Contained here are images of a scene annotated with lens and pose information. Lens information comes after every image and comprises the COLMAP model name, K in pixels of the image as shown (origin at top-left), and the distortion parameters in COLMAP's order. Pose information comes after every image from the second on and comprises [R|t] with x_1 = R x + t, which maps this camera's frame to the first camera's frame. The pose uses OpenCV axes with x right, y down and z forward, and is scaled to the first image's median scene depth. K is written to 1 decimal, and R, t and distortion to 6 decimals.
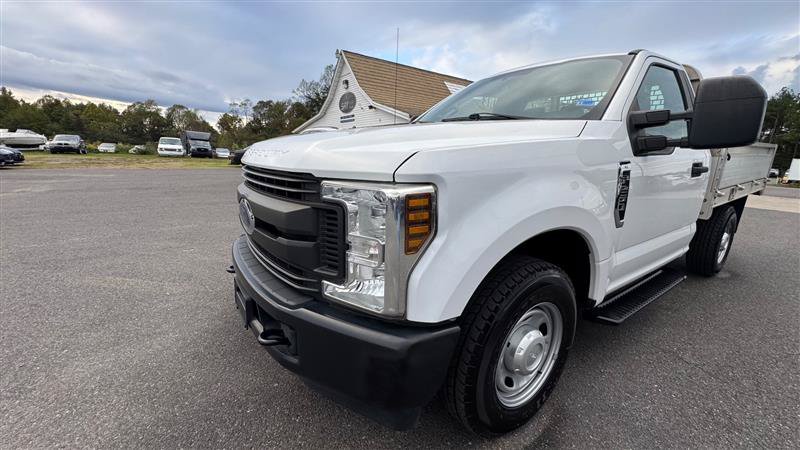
lens RADIAL K [[320.2, 0, 401.4], [0, 320.2, 224.2], [0, 0, 1]] dist [-0.002220, 0.000002]
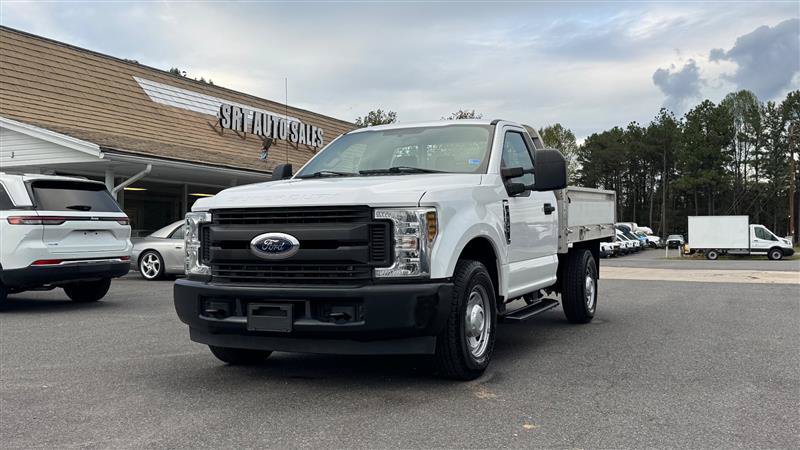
lens RADIAL K [[786.5, 0, 407.4], [0, 786.5, 224.3], [0, 0, 1]] dist [0.211607, -0.472525]
pose [[0.865112, -0.032758, 0.500508, -1.234473], [0.143009, 0.972555, -0.183533, 0.420199], [-0.480760, 0.230354, 0.846054, -1.500491]]
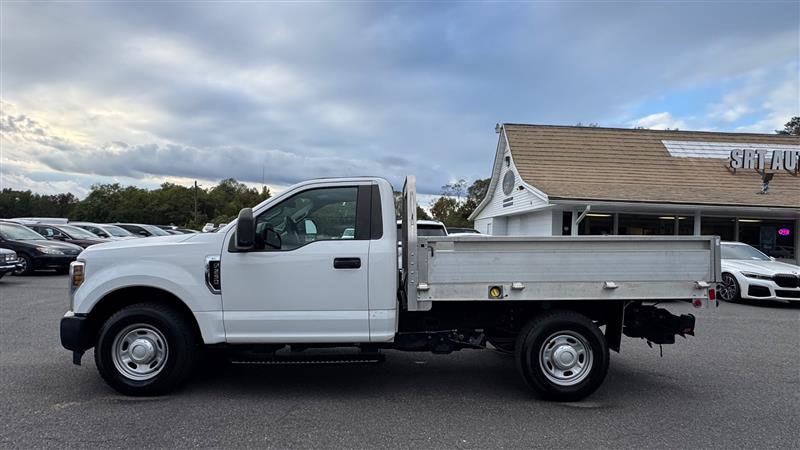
lens RADIAL K [[466.6, 0, 400.0], [0, 466.6, 225.0], [0, 0, 1]] dist [-0.002757, -0.001002]
pose [[0.832143, -0.026634, -0.553921, 2.297517], [-0.115874, 0.968447, -0.220642, 0.070069], [0.542320, 0.247791, 0.802801, -0.435654]]
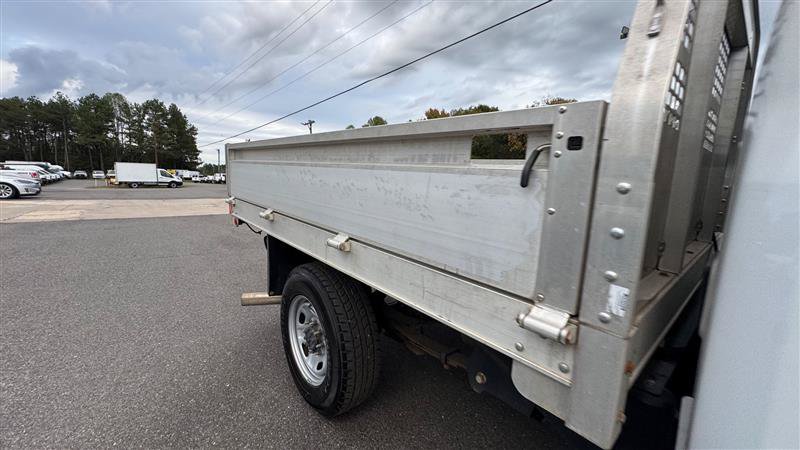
lens RADIAL K [[320.2, 0, 401.4], [0, 320.2, 224.2], [0, 0, 1]] dist [-0.002220, 0.000002]
pose [[-0.094380, -0.182082, 0.978743, 0.405547], [0.187071, 0.962375, 0.197076, -0.519715], [-0.977802, 0.201695, -0.056766, 2.273556]]
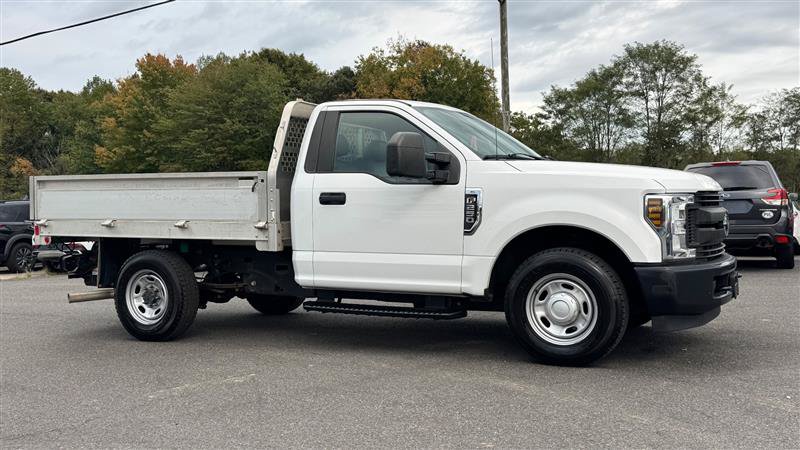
lens RADIAL K [[786.5, 0, 407.4], [0, 786.5, 224.3], [0, 0, 1]] dist [0.211607, -0.472525]
pose [[-0.470495, -0.036880, 0.881632, -2.366348], [0.206430, 0.966801, 0.150607, -0.691523], [-0.857917, 0.252855, -0.447262, 3.043154]]
